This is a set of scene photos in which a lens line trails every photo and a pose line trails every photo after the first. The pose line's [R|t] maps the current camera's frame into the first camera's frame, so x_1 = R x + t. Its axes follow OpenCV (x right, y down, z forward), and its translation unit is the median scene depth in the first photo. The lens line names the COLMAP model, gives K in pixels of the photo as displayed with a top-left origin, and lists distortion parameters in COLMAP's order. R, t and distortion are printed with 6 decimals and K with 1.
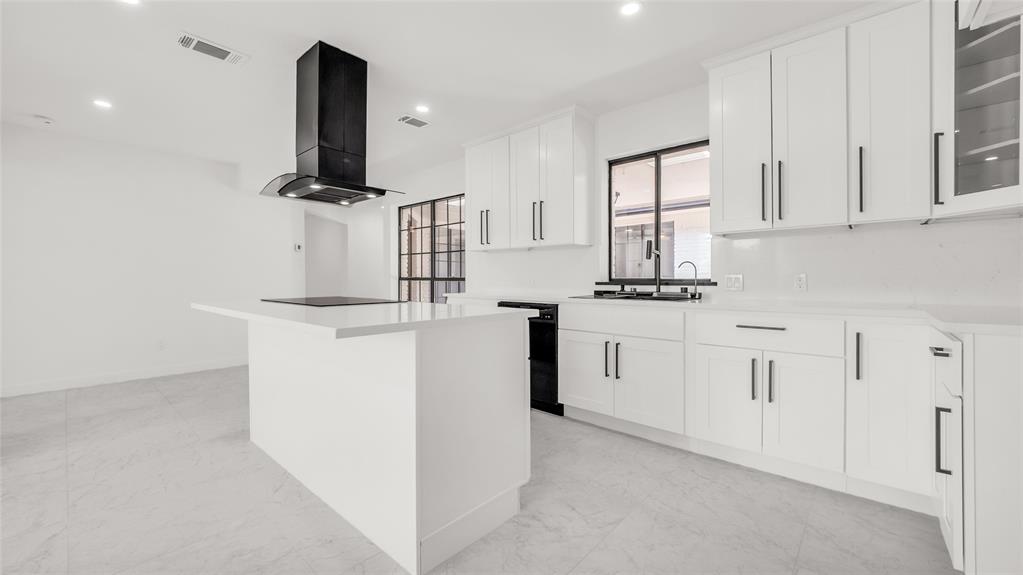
lens RADIAL K [[398.5, 0, 498.9], [0, 398.5, 283.0], [0, 0, 1]] dist [-0.011869, -0.001282]
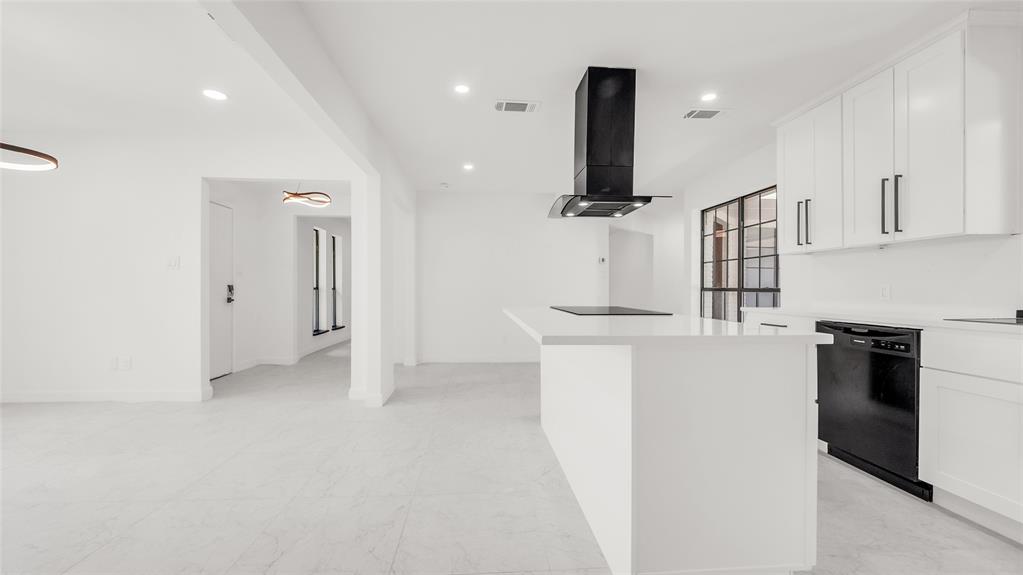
lens RADIAL K [[398.5, 0, 500.3], [0, 398.5, 291.9], [0, 0, 1]] dist [-0.011869, -0.001282]
pose [[0.714686, 0.005715, -0.699422, 0.102155], [-0.007915, 0.999969, 0.000082, -0.002144], [0.699401, 0.005477, 0.714709, 0.055087]]
